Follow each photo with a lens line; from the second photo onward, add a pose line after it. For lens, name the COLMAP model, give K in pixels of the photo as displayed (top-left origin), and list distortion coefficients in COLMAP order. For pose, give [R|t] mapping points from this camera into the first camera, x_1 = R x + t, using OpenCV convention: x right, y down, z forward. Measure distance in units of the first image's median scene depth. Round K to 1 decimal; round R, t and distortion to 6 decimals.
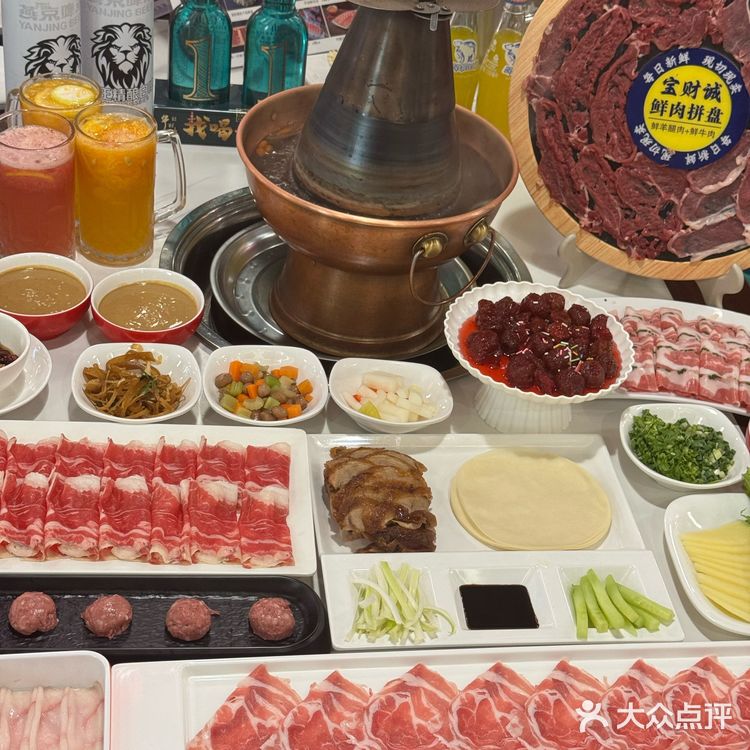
lens RADIAL K [[1456.3, 0, 380.2], [0, 1456.3, 378.0], [0, 0, 1]] dist [0.199577, 0.000000]
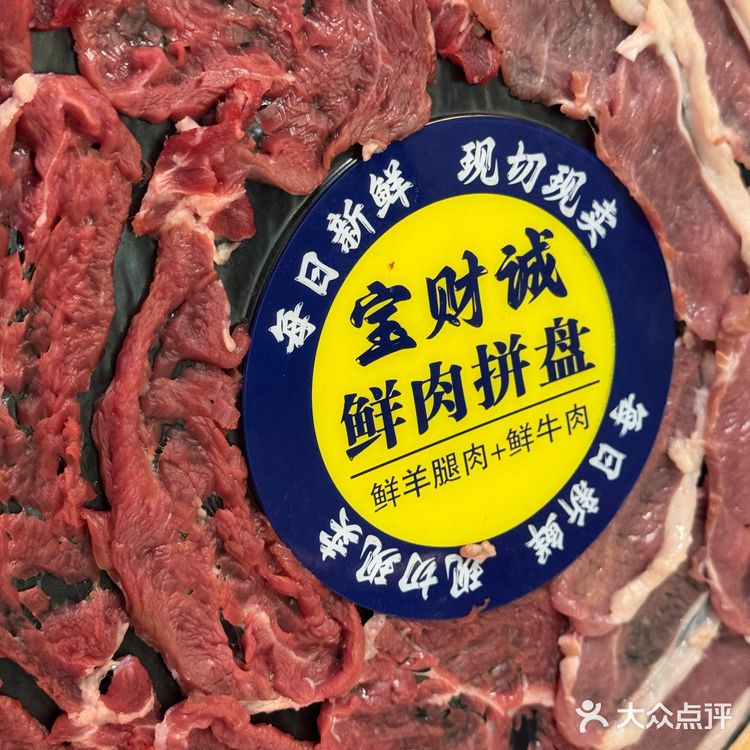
lens RADIAL K [[1456.3, 0, 370.1], [0, 1456.3, 375.6], [0, 0, 1]] dist [0.199577, 0.000000]
pose [[0.719334, -0.452895, 0.526730, 0.073872], [0.457654, 0.879407, 0.131136, -0.218263], [-0.522601, 0.146729, 0.839856, 0.810081]]
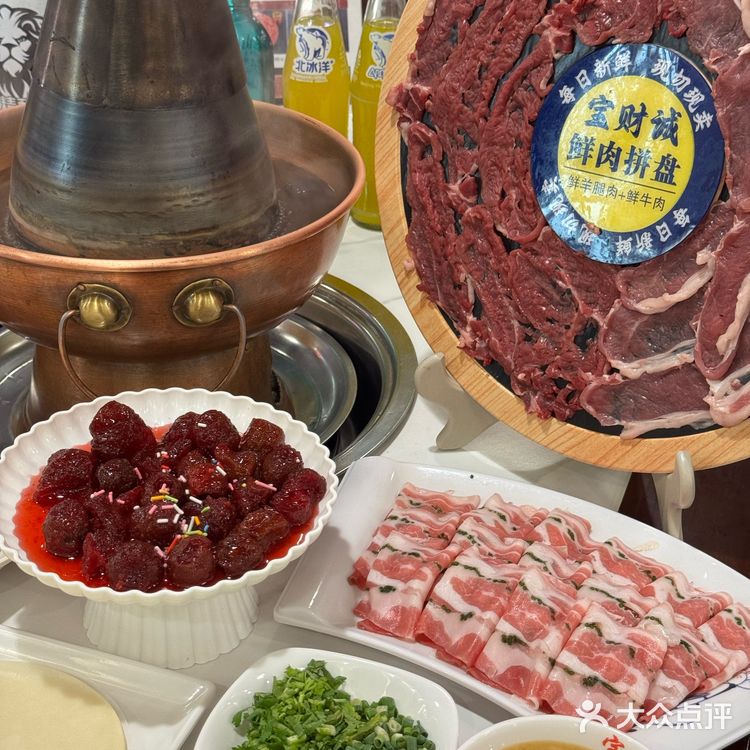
lens RADIAL K [[1456.3, 0, 370.7], [0, 1456.3, 371.2], [0, 0, 1]] dist [0.199577, 0.000000]
pose [[0.865230, 0.149054, -0.478707, 0.397879], [-0.224699, 0.968811, -0.104473, -0.025808], [0.448205, 0.197958, 0.871737, 0.495312]]
